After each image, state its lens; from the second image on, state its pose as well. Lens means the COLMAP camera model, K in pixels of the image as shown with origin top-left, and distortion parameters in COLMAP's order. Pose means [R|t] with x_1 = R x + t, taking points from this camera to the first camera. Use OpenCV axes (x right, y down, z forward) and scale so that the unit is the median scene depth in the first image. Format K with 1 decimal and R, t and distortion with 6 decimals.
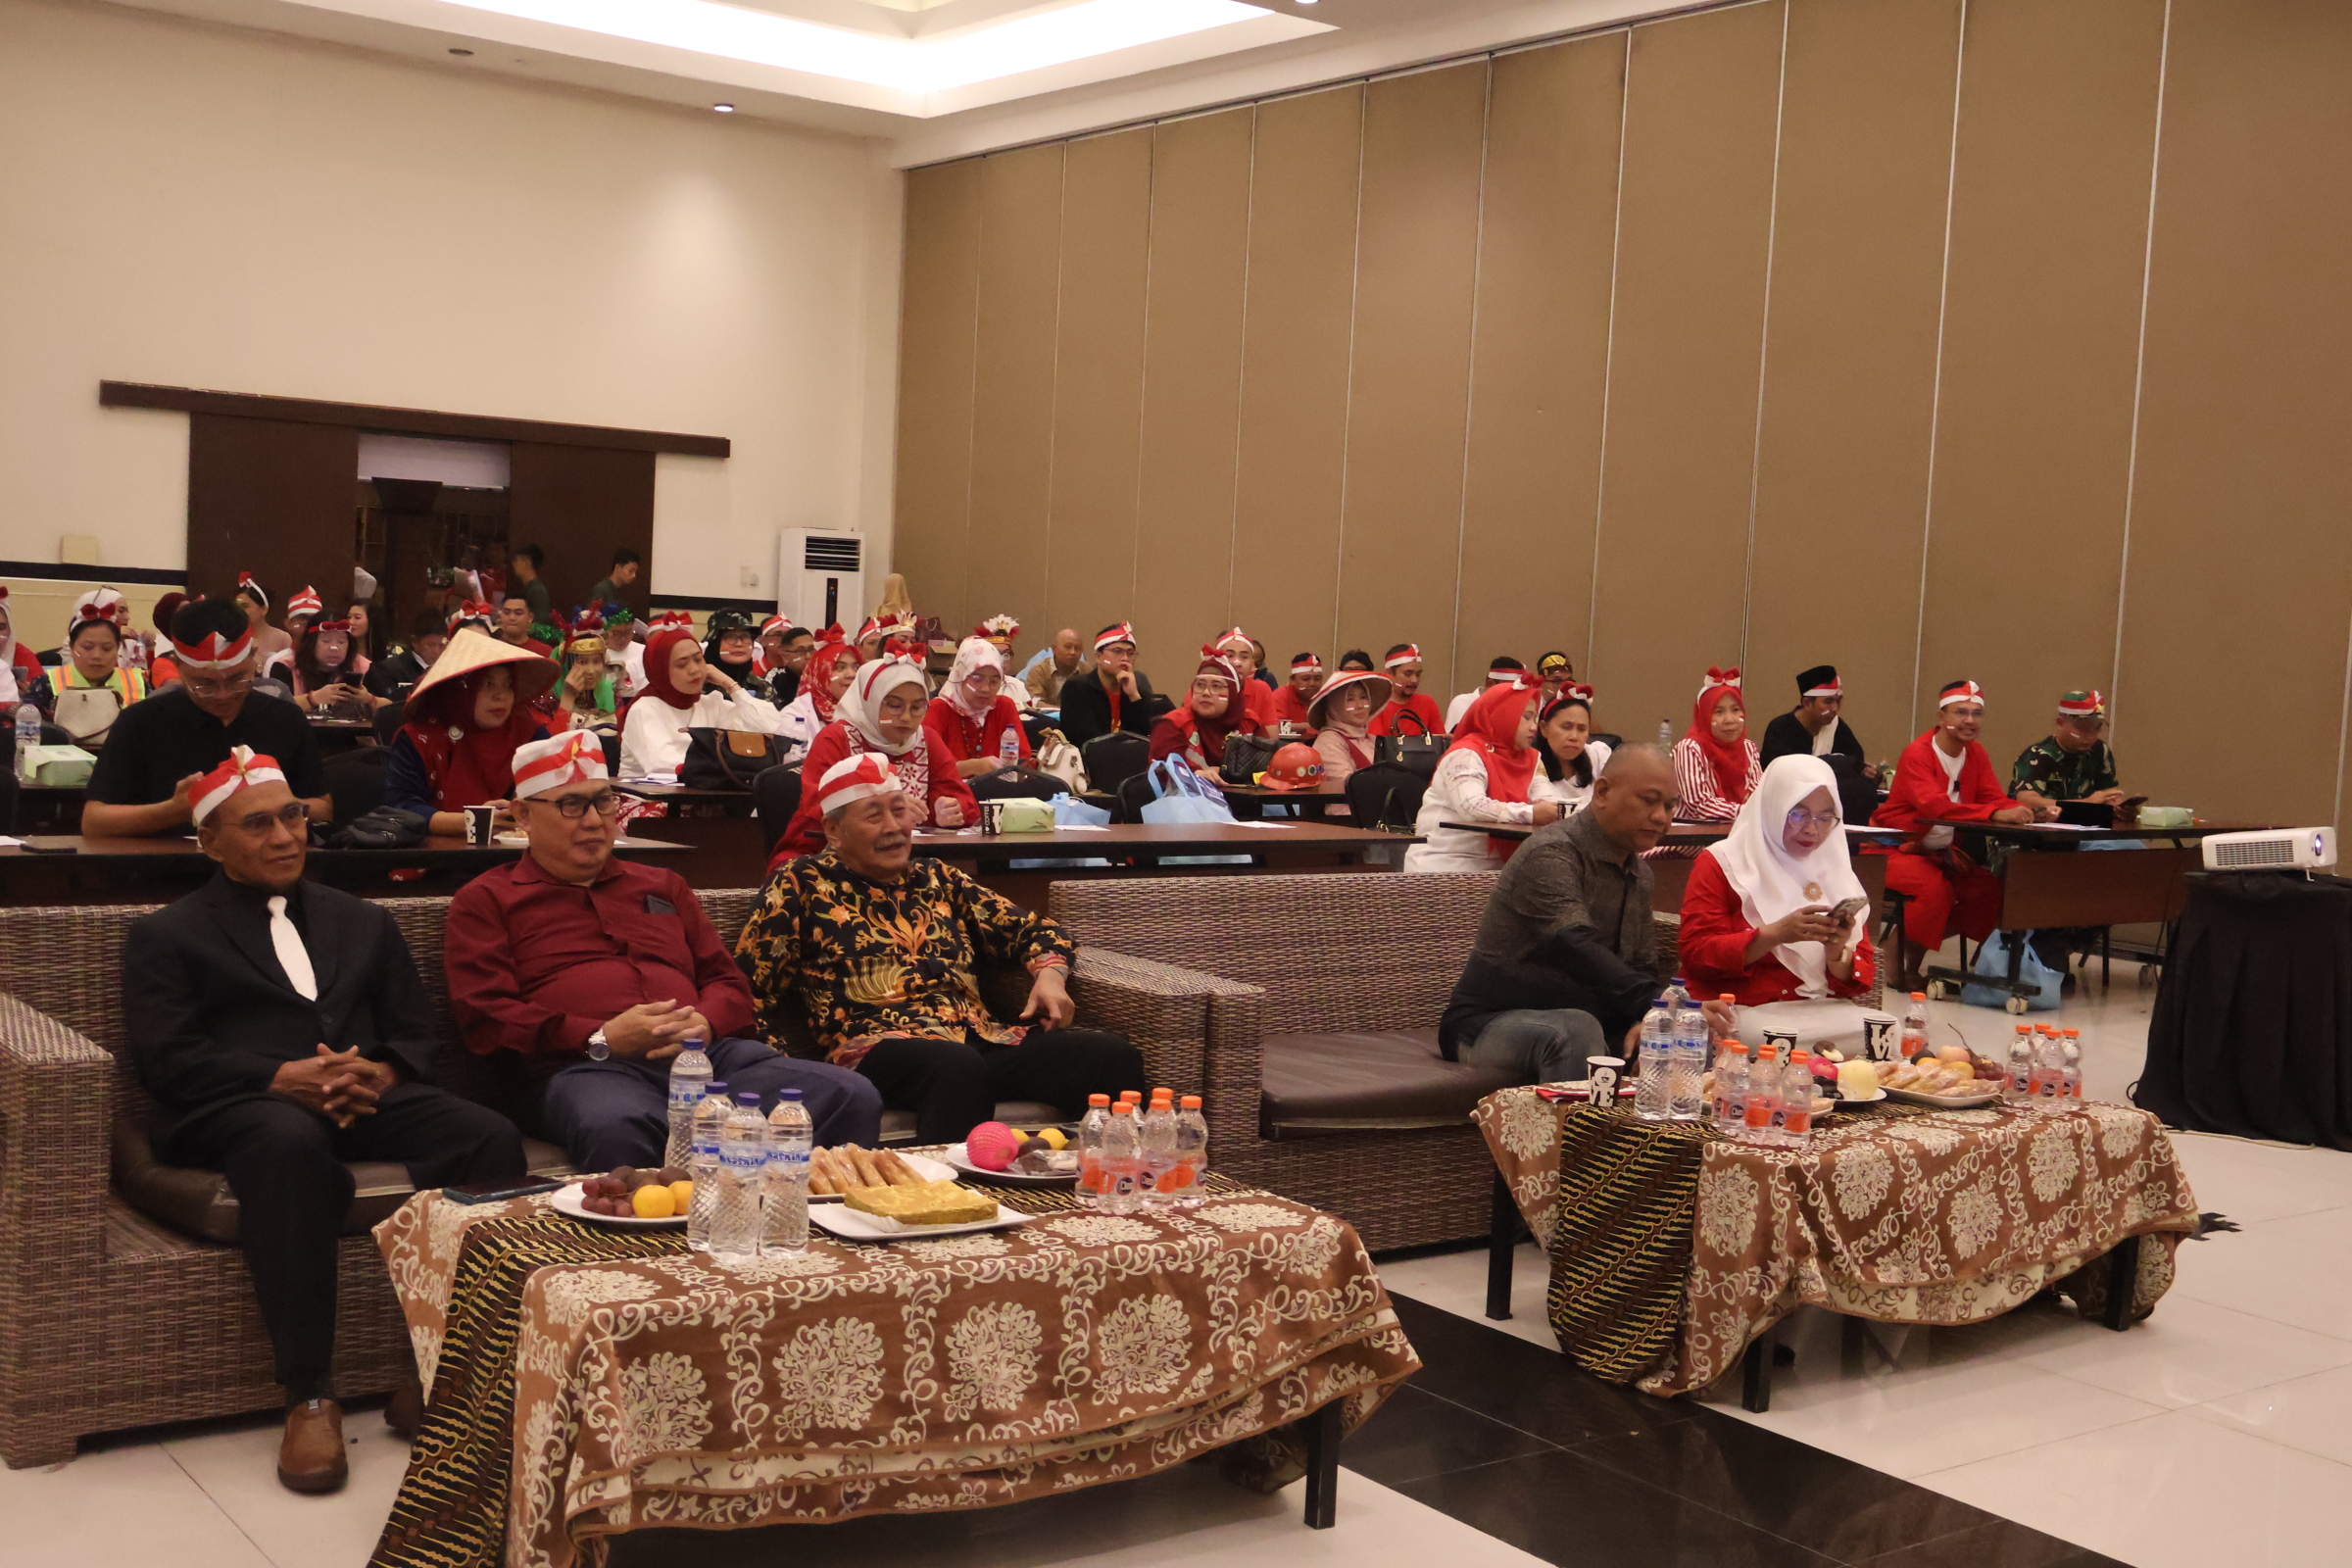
lens RADIAL K [[2530.1, 0, 1176.0], [0, 2530.1, 784.0], [0, 0, 1]] dist [-0.003541, 0.013943]
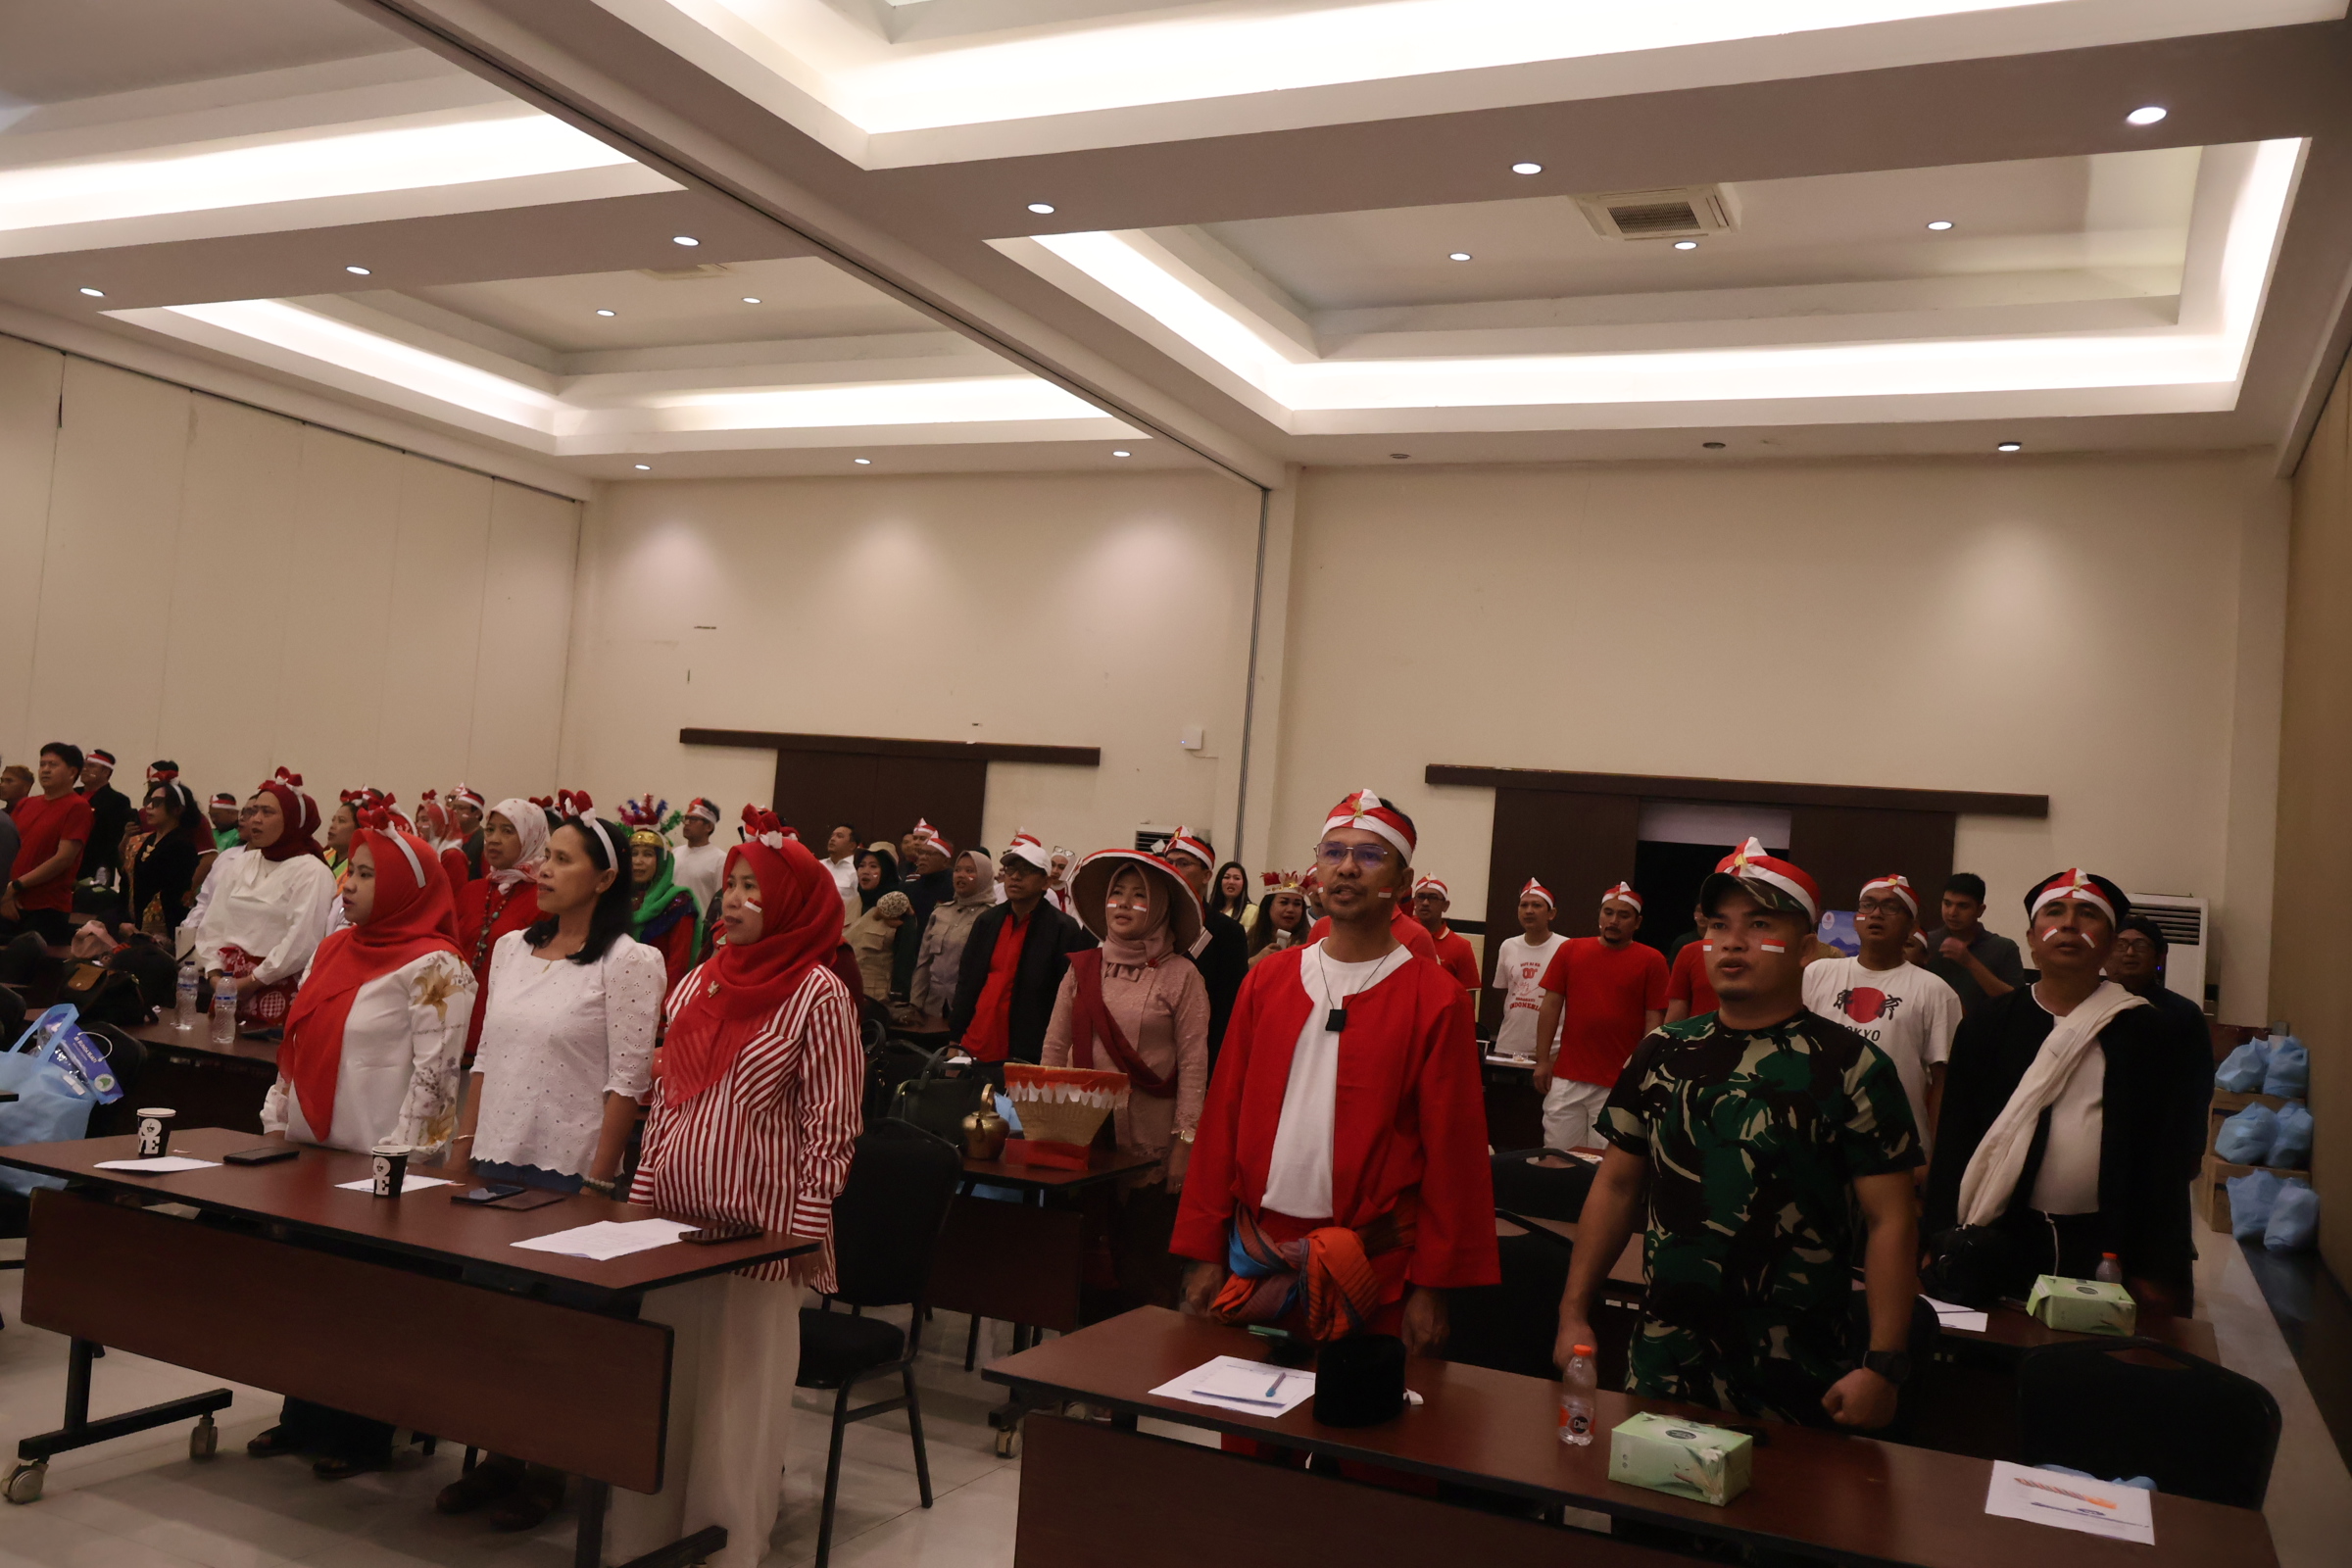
lens RADIAL K [[1944.4, 0, 1166.9], [0, 1944.4, 788.0], [0, 0, 1]] dist [-0.012157, 0.010935]
pose [[0.462702, -0.047175, -0.885258, 1.654807], [-0.113677, 0.987182, -0.112022, -0.139260], [0.879195, 0.152466, 0.451409, 2.243484]]
